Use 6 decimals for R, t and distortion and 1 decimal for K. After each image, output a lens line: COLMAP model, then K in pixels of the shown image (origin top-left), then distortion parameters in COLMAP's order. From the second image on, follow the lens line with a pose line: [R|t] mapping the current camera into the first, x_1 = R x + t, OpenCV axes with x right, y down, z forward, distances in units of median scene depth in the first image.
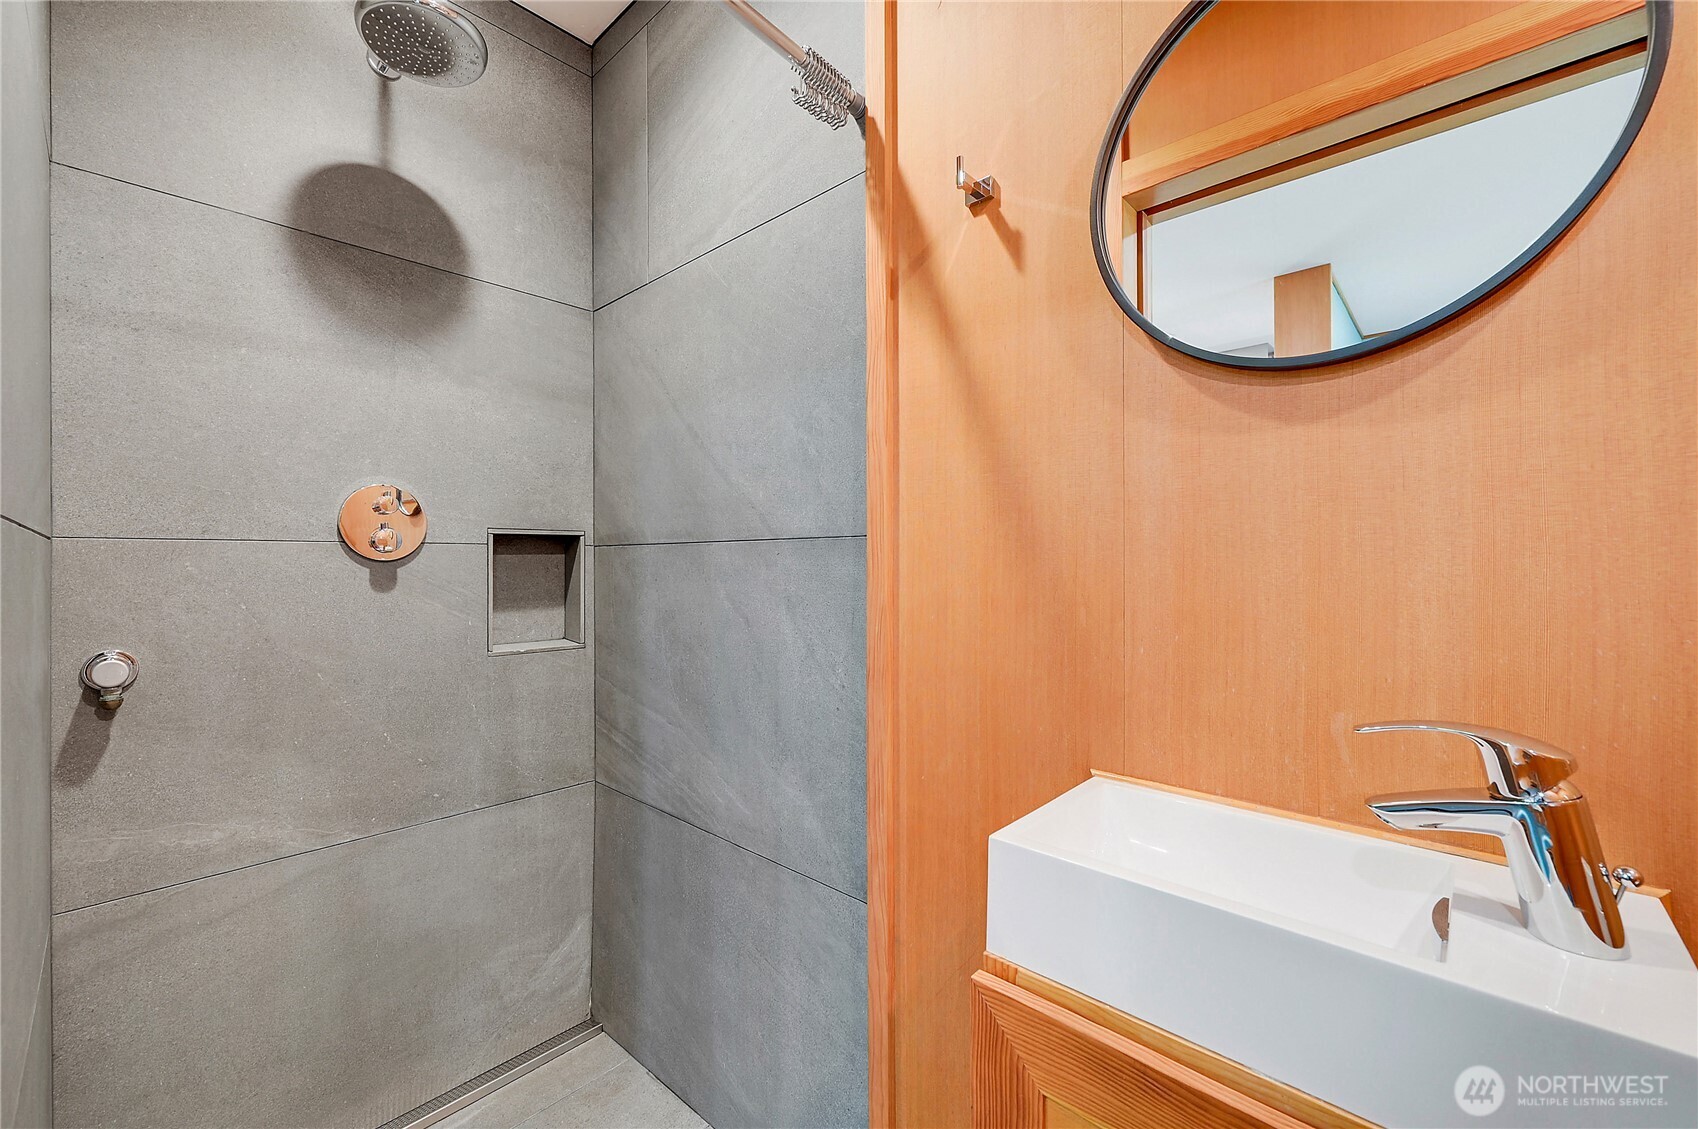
lens RADIAL K [[678.3, 0, 841.0], [0, 678.3, 556.5], [0, 0, 1]] dist [-0.000823, -0.000696]
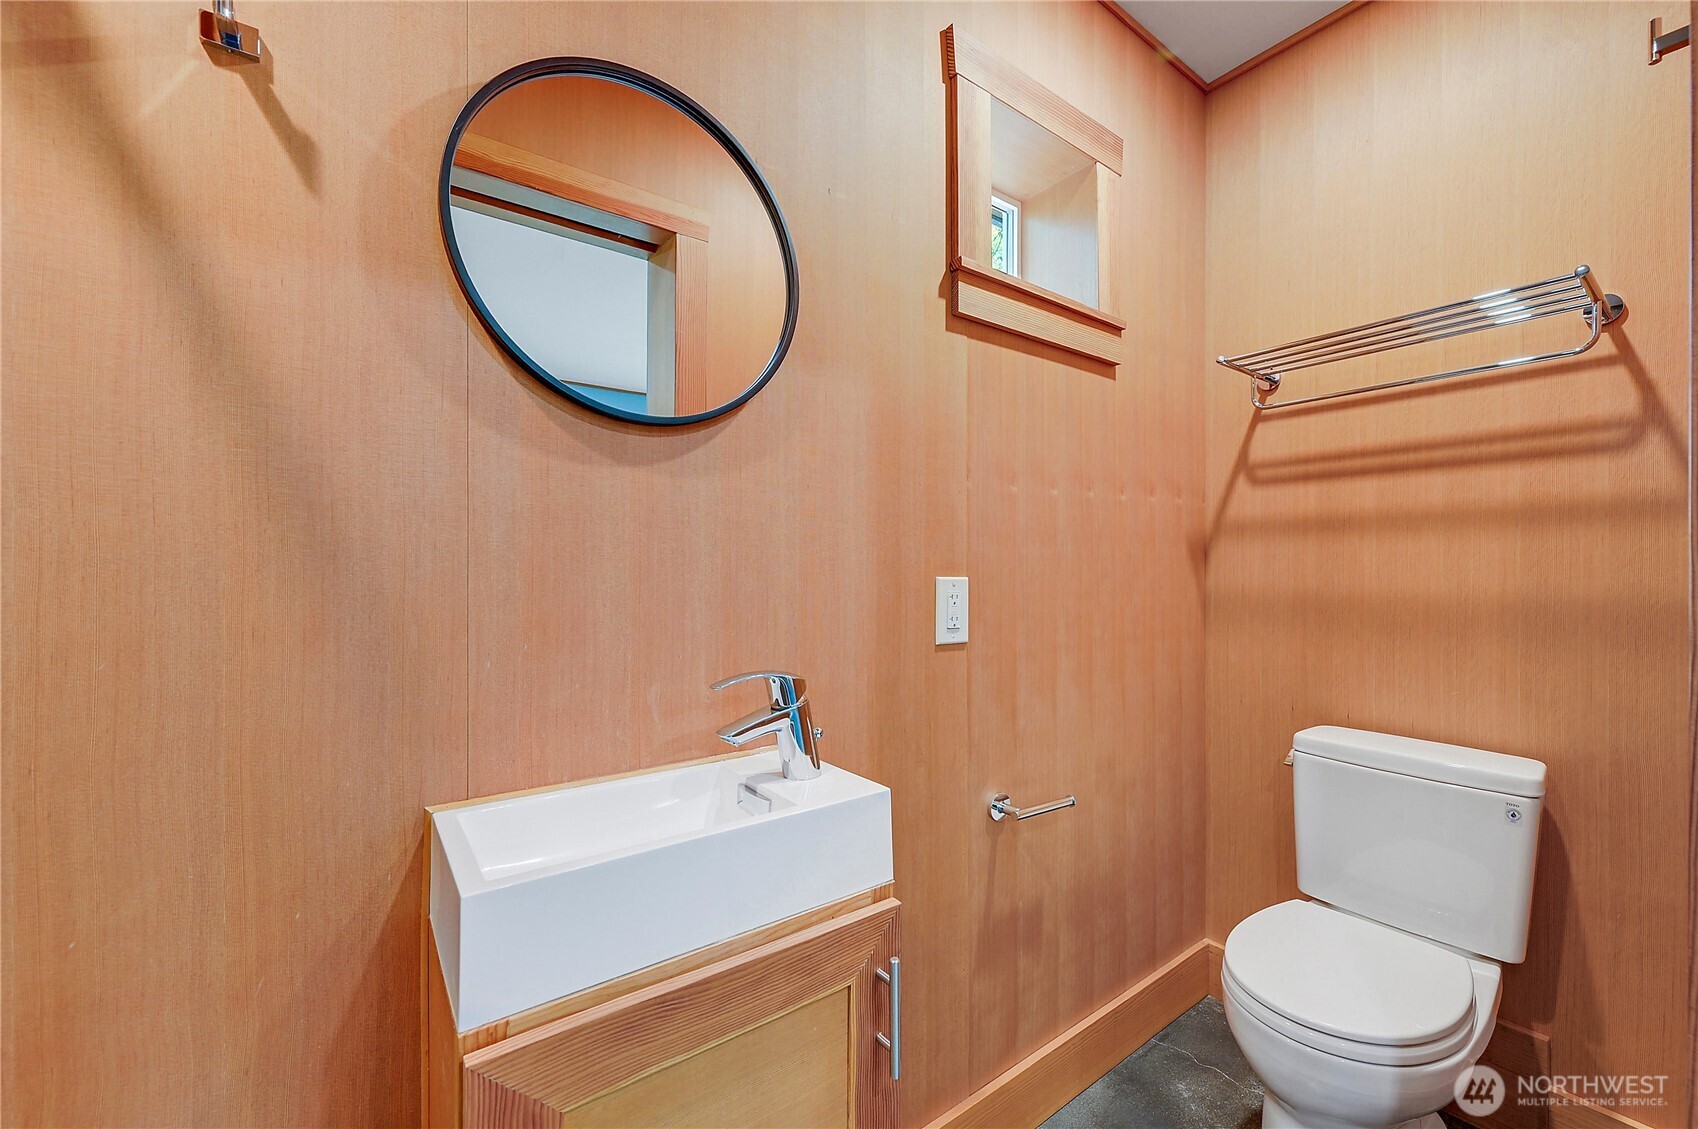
lens RADIAL K [[697.5, 0, 877.9], [0, 697.5, 570.8], [0, 0, 1]] dist [-0.004912, 0.000166]
pose [[0.152049, 0.002374, 0.988370, -0.492650], [-0.006035, 0.999981, -0.001474, 0.000820], [-0.988354, -0.005741, 0.152061, 0.307062]]
